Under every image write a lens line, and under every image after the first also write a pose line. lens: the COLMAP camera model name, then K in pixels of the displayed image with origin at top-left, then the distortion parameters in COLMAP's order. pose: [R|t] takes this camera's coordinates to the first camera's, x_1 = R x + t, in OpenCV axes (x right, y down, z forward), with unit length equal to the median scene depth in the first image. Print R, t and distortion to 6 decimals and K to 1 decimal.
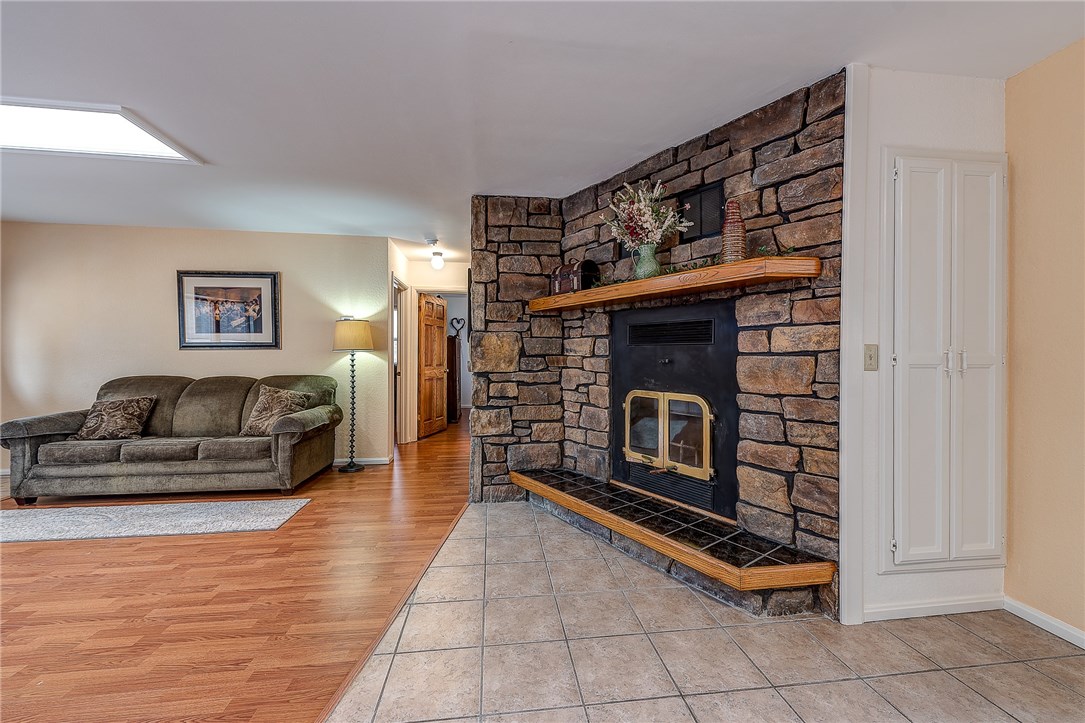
lens RADIAL K [[427.3, 0, 543.4], [0, 427.3, 354.3], [0, 0, 1]] dist [0.009802, -0.000907]
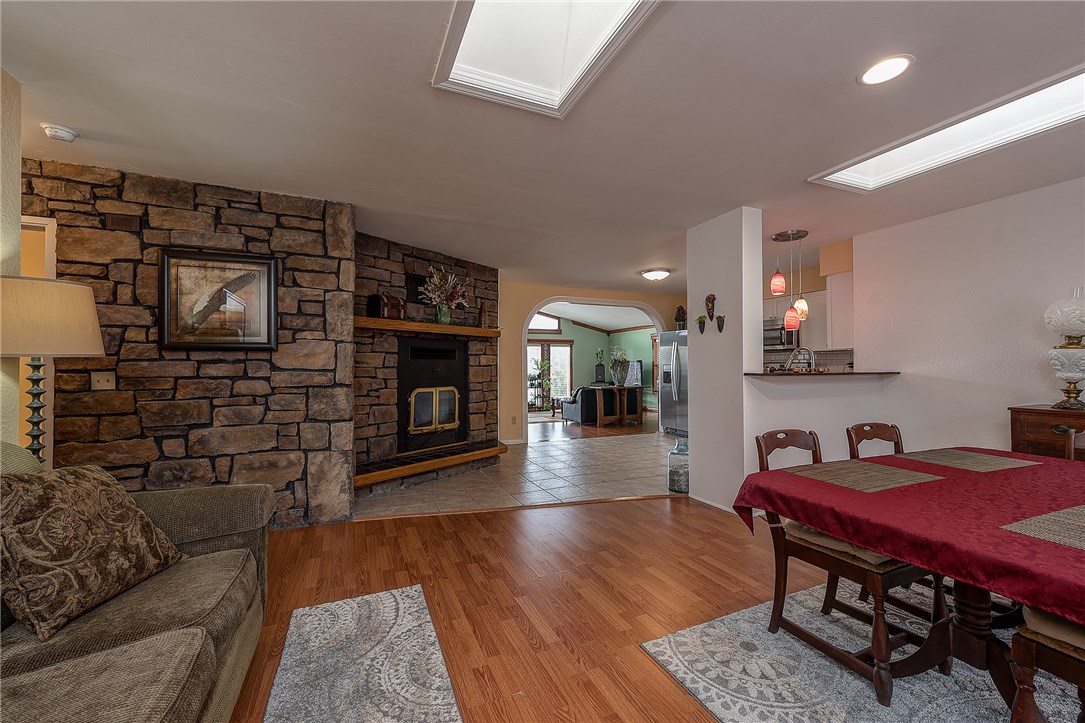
lens RADIAL K [[427.3, 0, 542.4], [0, 427.3, 365.0], [0, 0, 1]] dist [0.009802, -0.000907]
pose [[-0.277421, 0.005424, 0.960733, -1.567219], [0.002231, 0.999985, -0.005001, 0.006212], [-0.960746, 0.000756, -0.277429, 1.086511]]
